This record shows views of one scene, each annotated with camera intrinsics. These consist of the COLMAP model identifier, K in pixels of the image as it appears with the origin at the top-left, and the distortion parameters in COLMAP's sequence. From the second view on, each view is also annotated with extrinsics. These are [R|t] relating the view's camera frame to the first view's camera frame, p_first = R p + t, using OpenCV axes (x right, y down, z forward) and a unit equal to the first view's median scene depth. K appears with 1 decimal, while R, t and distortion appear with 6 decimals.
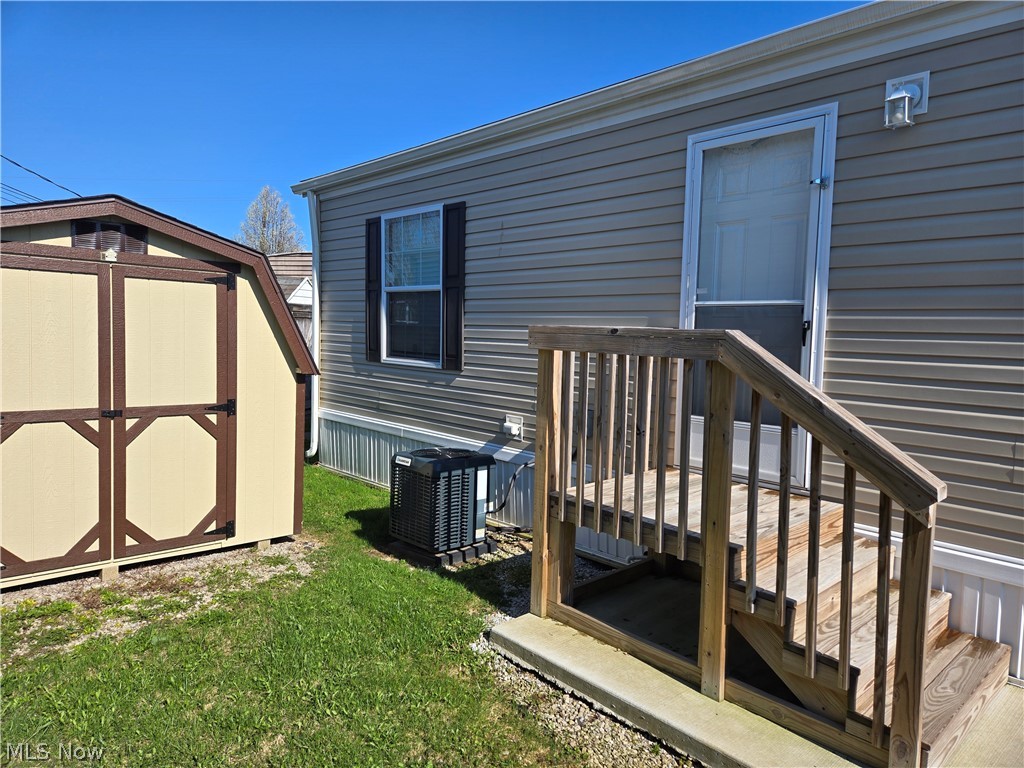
lens RADIAL K [[687.6, 0, 514.0], [0, 687.6, 377.7], [0, 0, 1]] dist [0.038868, -0.001877]
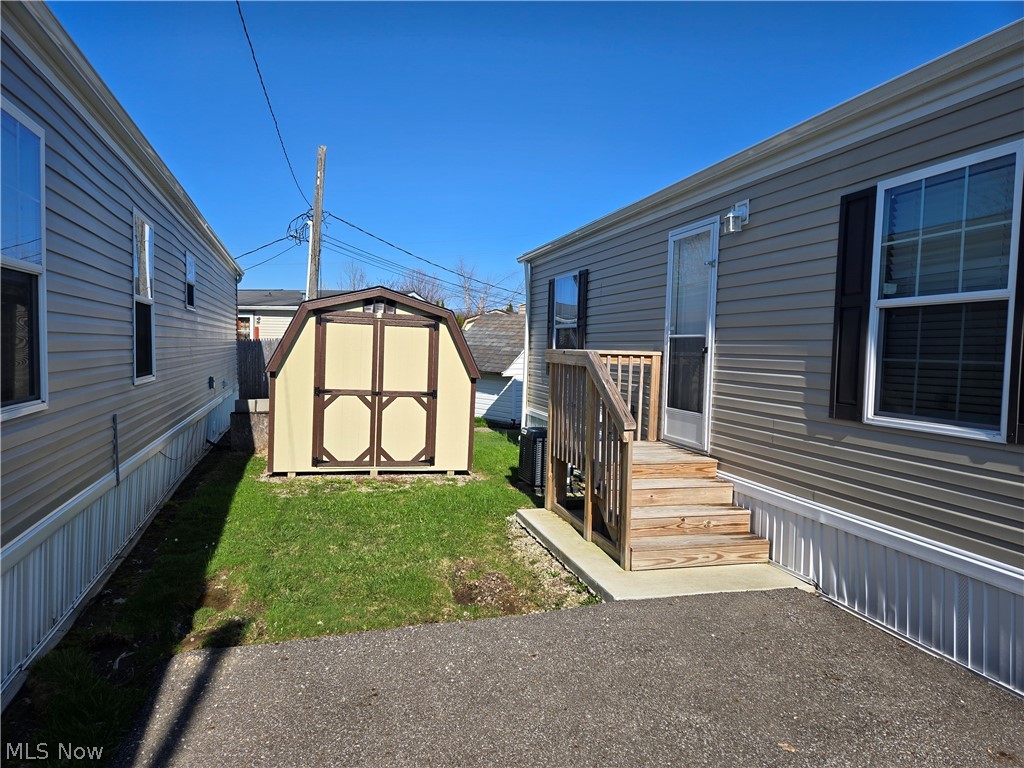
lens RADIAL K [[684.5, 0, 512.0], [0, 684.5, 384.0], [0, 0, 1]] dist [0.086636, -0.000214]
pose [[0.883451, 0.025730, -0.467816, 0.681769], [-0.040405, 0.998955, -0.021360, 0.050283], [0.466778, 0.037773, 0.883568, -0.560628]]
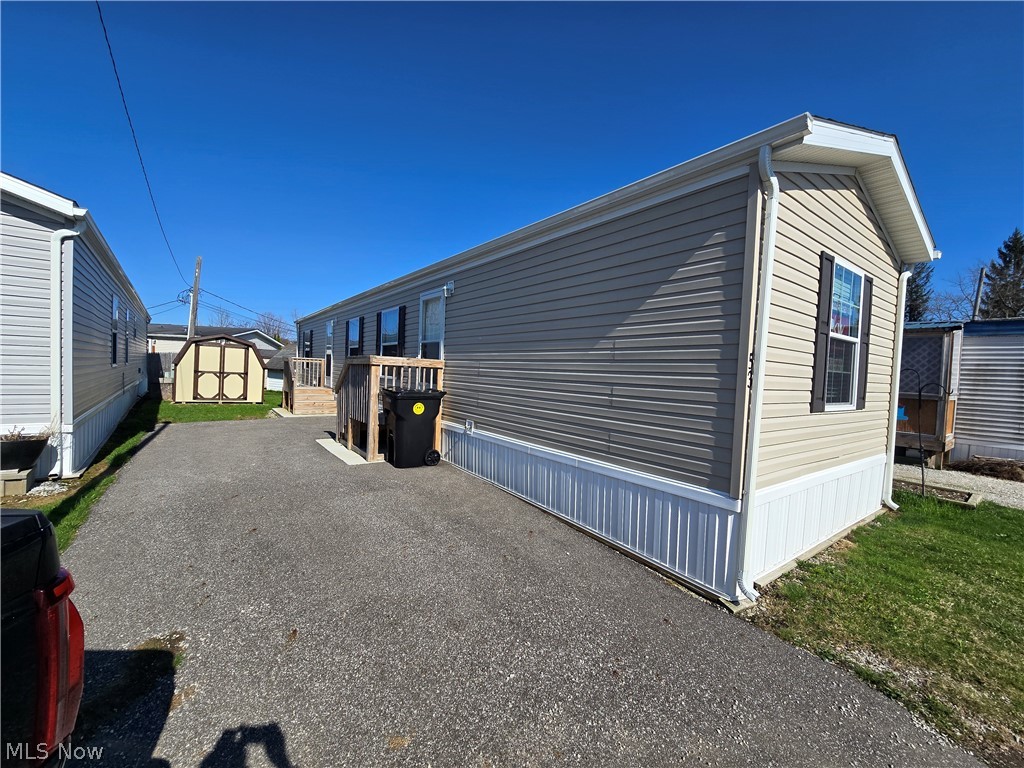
lens RADIAL K [[427.3, 0, 512.0], [0, 427.3, 384.0], [0, 0, 1]] dist [-0.000209, 0.000121]
pose [[0.992453, 0.024189, -0.120218, 2.012319], [-0.029793, 0.998541, -0.045042, 0.216317], [0.118953, 0.048284, 0.991725, -1.967936]]
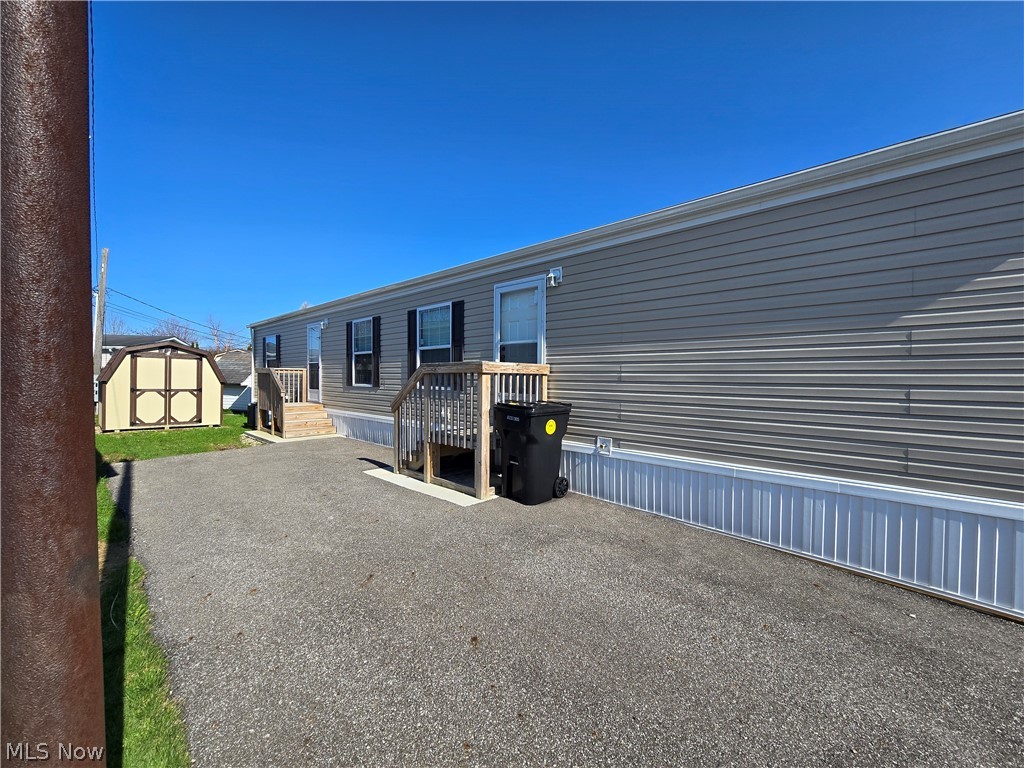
lens RADIAL K [[427.3, 0, 512.0], [0, 427.3, 384.0], [0, 0, 1]] dist [-0.000209, 0.000121]
pose [[0.998507, -0.015496, 0.052383, 1.376928], [0.018323, 0.998376, -0.053941, 0.189957], [-0.051462, 0.054821, 0.997169, -1.703236]]
